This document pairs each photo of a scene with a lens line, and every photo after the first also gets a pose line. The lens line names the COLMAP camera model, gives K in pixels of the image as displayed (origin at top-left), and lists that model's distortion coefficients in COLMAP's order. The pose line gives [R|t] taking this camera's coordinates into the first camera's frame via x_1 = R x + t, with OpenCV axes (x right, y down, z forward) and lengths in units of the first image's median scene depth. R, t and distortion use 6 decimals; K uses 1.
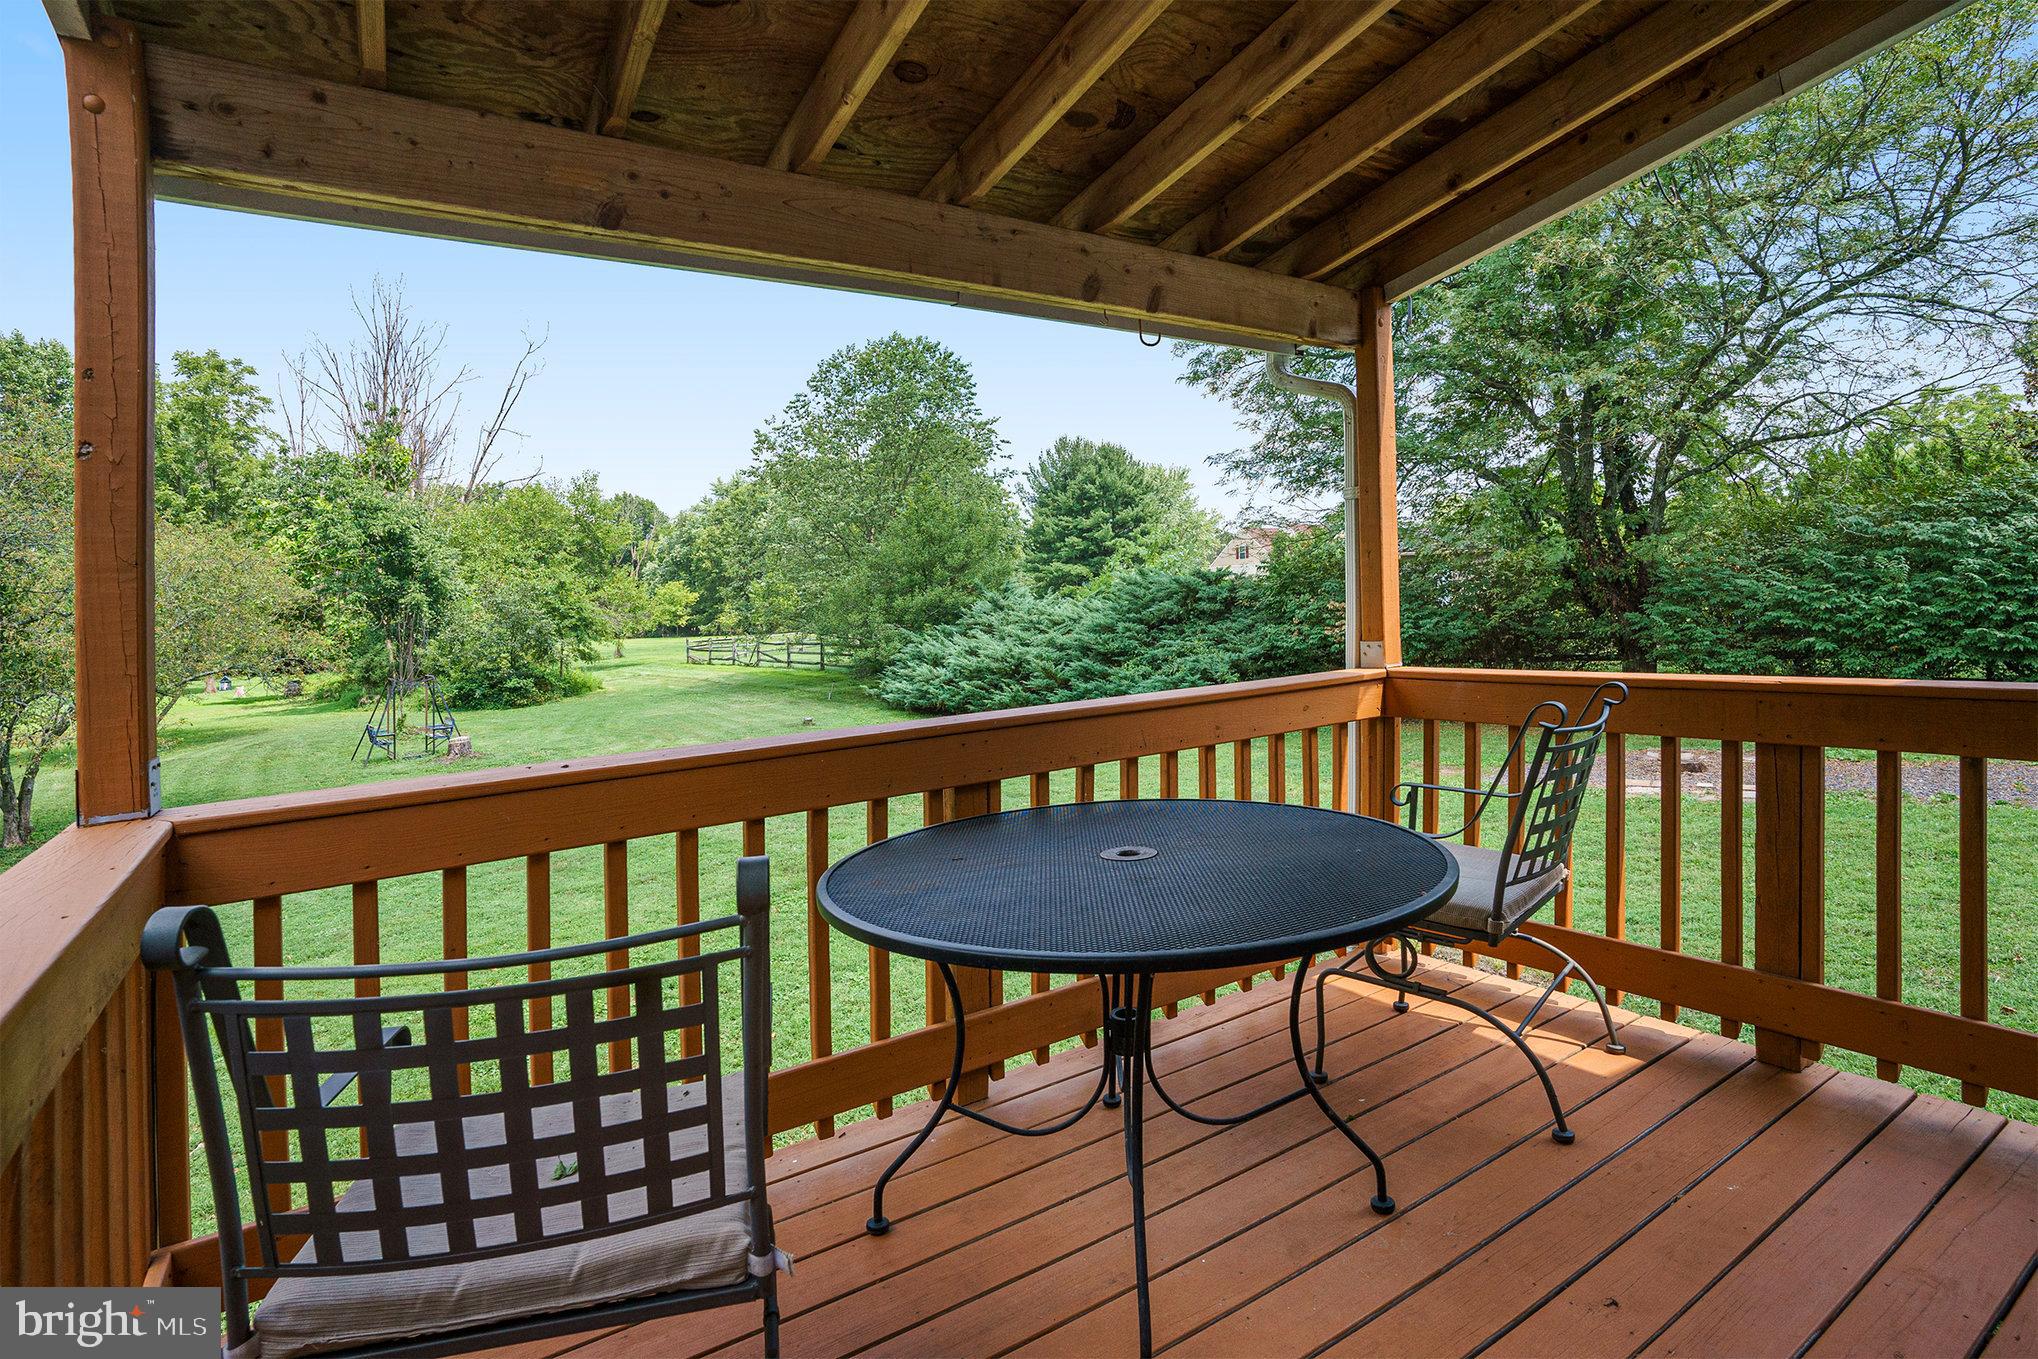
lens RADIAL K [[1012.1, 0, 1024.1], [0, 1012.1, 652.9], [0, 0, 1]] dist [-0.087718, 0.040911]
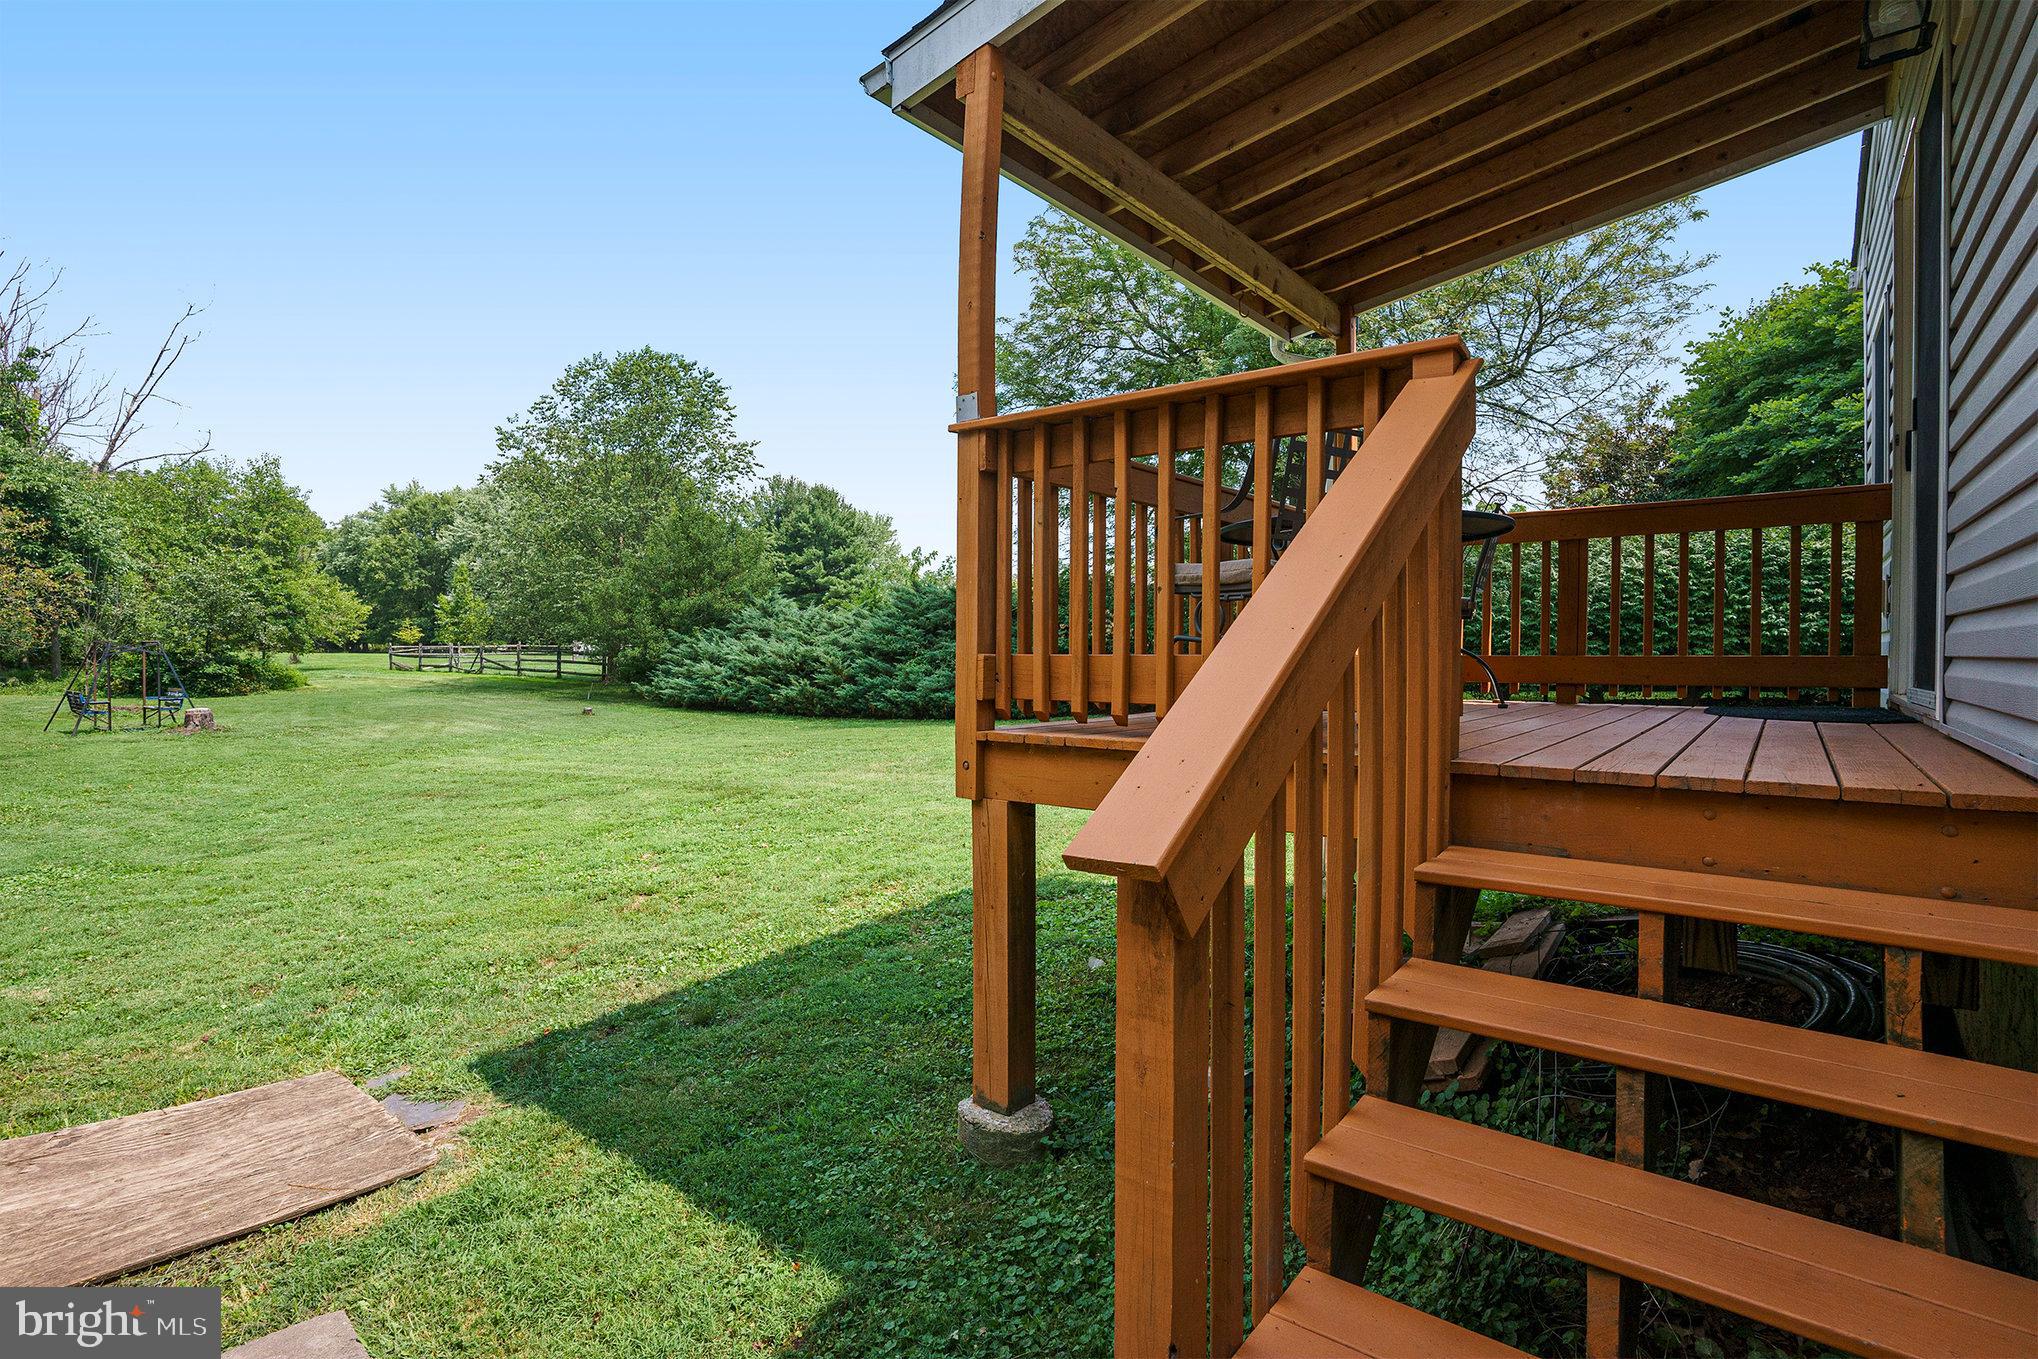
lens RADIAL K [[1012.1, 0, 1024.1], [0, 1012.1, 652.9], [0, 0, 1]] dist [-0.087718, 0.040911]
pose [[0.941548, 0.042507, 0.334186, -0.098426], [-0.021292, 0.997533, -0.066890, 0.047370], [-0.336205, 0.055865, 0.940131, -0.050768]]
